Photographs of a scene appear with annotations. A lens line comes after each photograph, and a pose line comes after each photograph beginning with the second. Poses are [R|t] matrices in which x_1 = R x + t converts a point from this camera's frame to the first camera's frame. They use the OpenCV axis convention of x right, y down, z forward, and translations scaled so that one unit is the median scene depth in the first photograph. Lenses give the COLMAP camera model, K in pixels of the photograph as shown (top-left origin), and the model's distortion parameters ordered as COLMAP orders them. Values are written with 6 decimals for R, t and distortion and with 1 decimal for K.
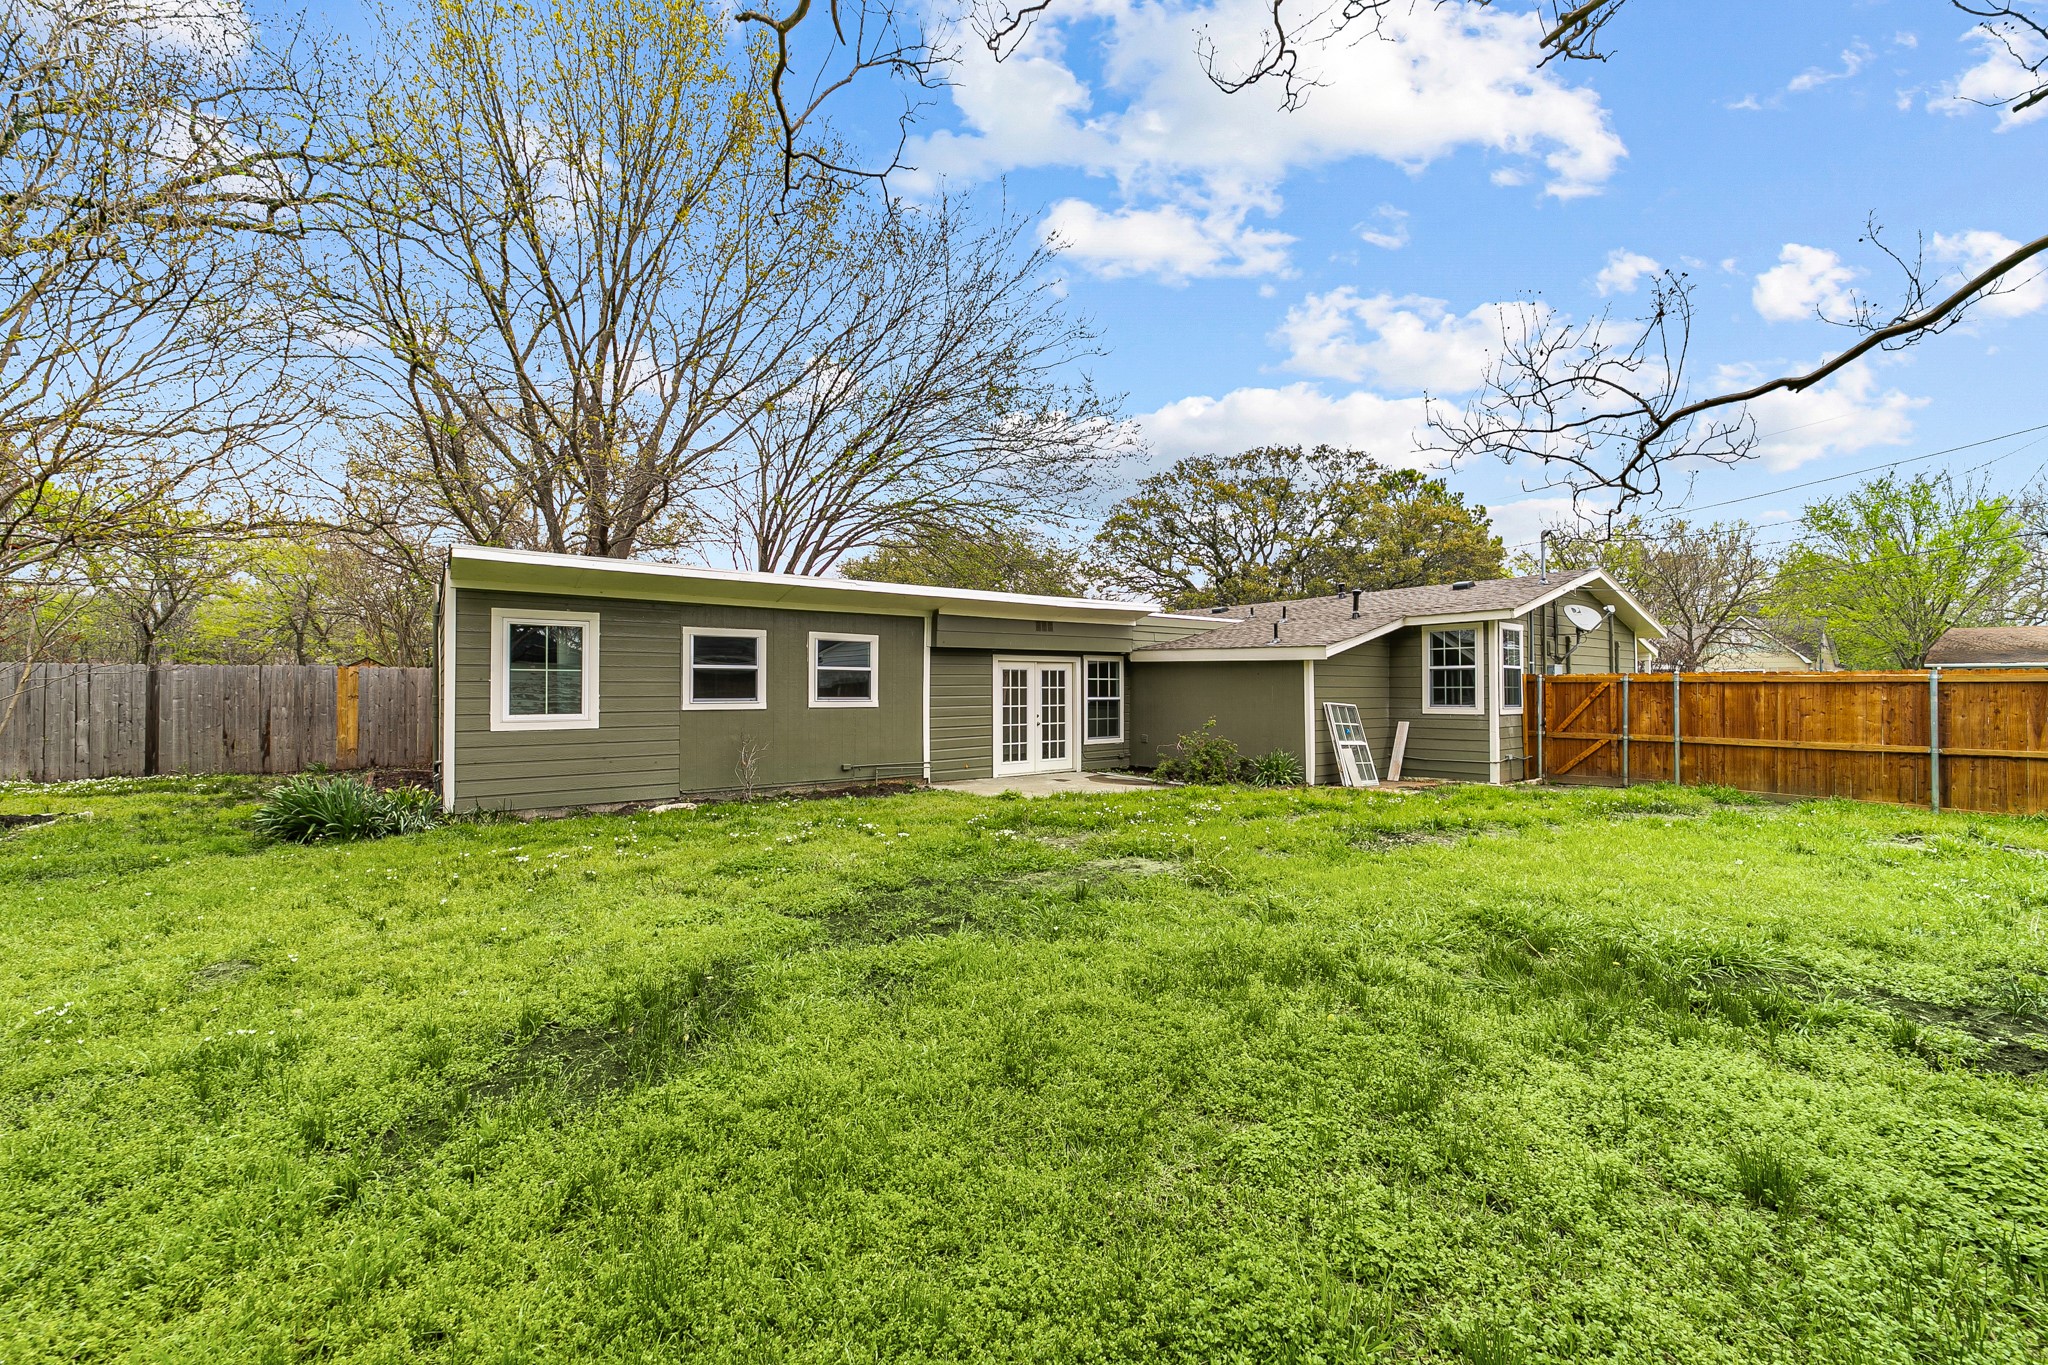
lens RADIAL K [[789.2, 0, 1034.7], [0, 789.2, 679.7], [0, 0, 1]] dist [-0.014881, 0.008611]
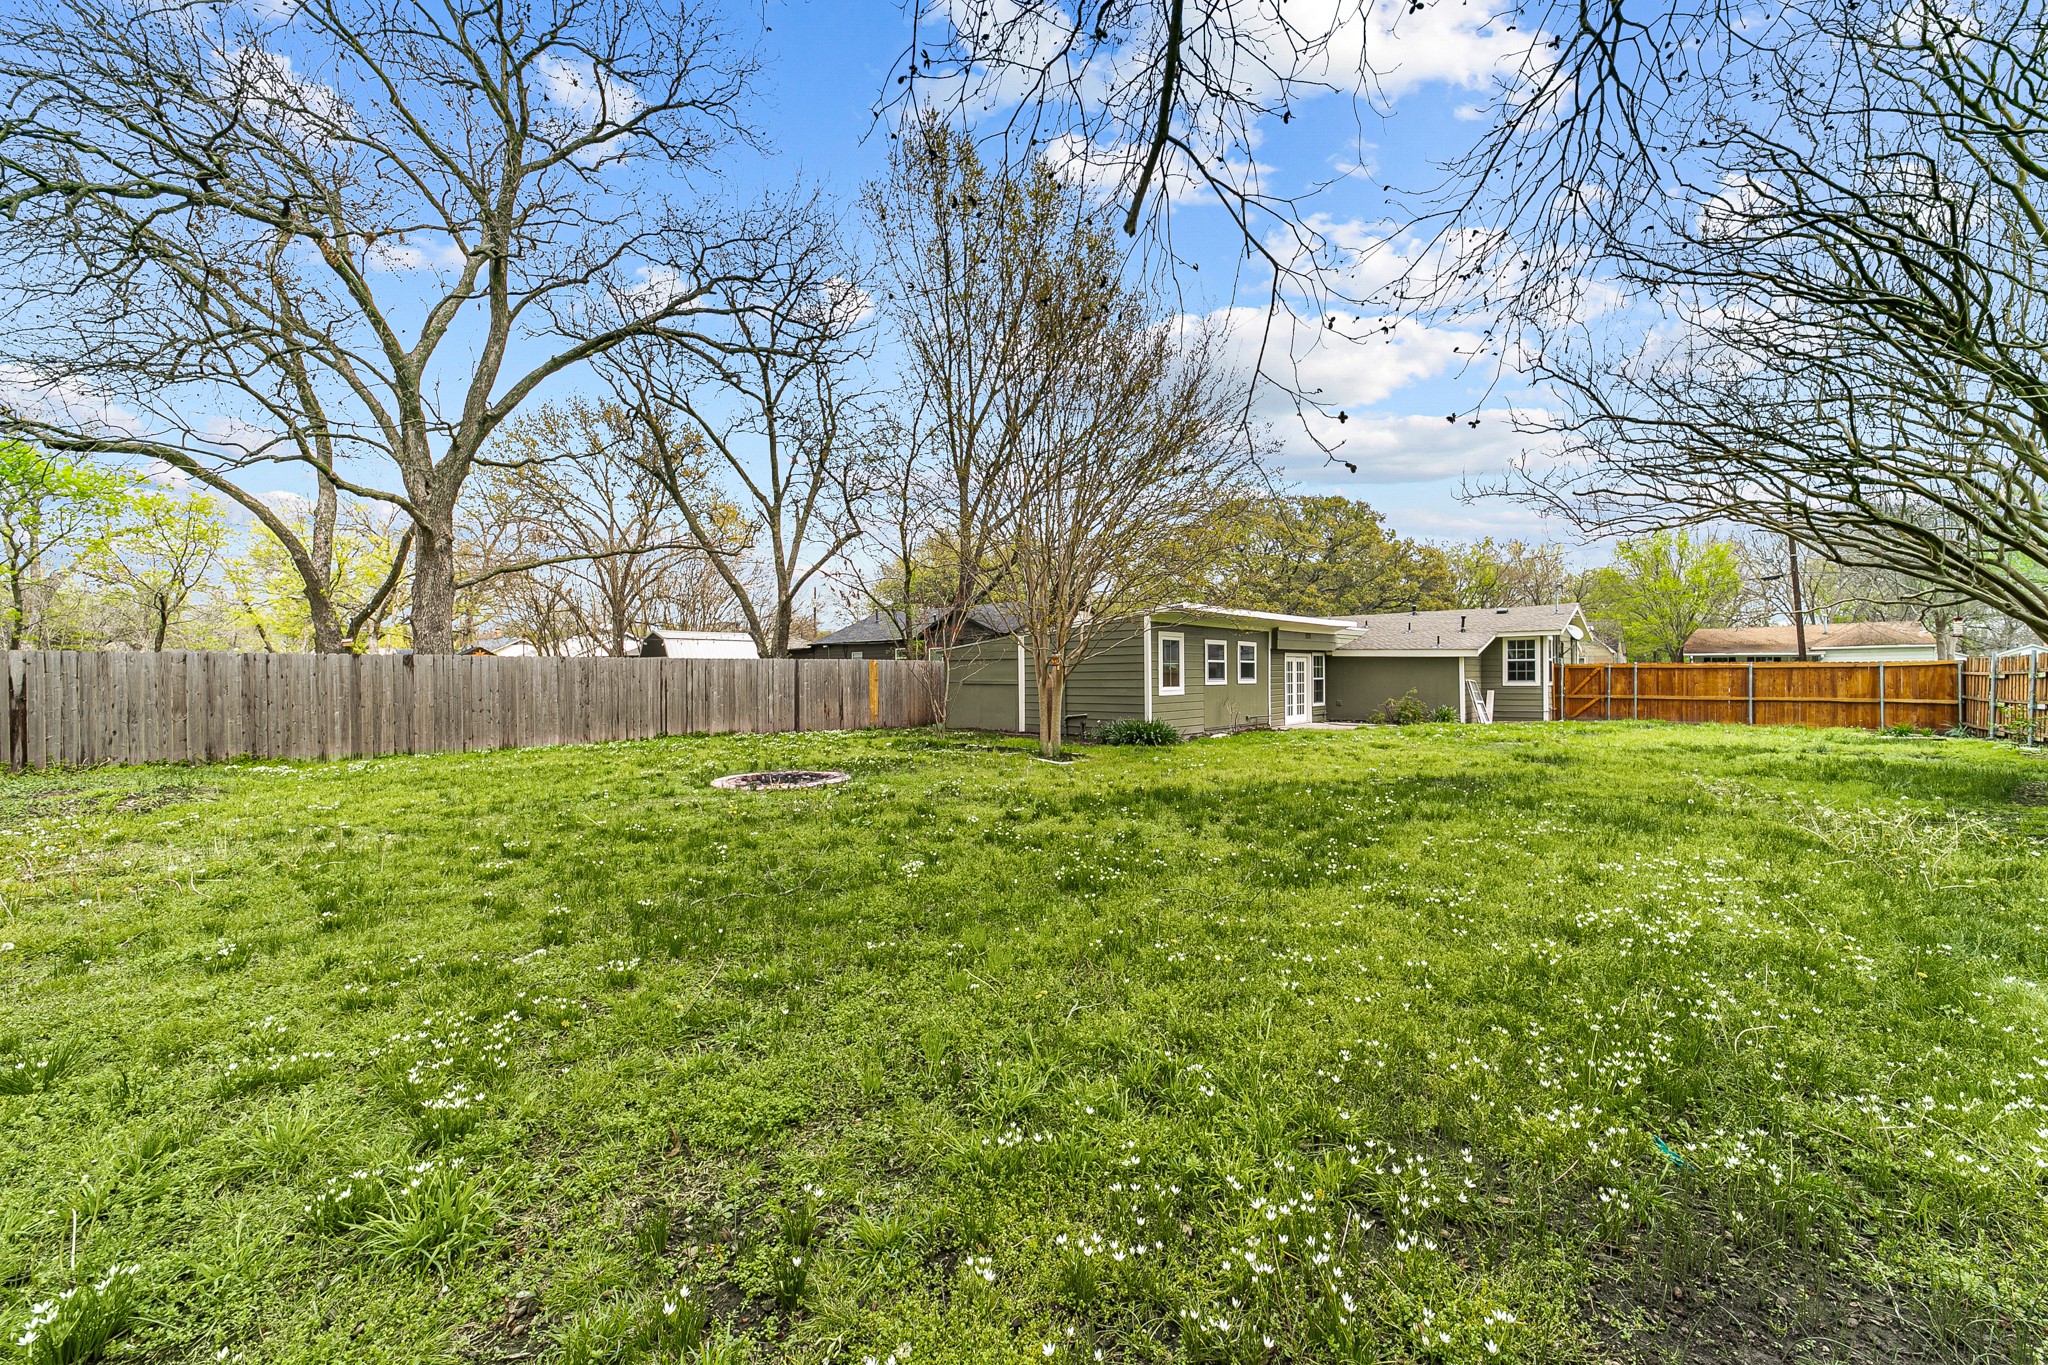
lens RADIAL K [[789.2, 0, 1034.7], [0, 789.2, 679.7], [0, 0, 1]] dist [-0.014881, 0.008611]
pose [[0.979117, -0.005745, 0.203216, -0.983886], [0.001528, 0.999780, 0.020899, -0.010517], [-0.203291, -0.020152, 0.978911, -0.585536]]
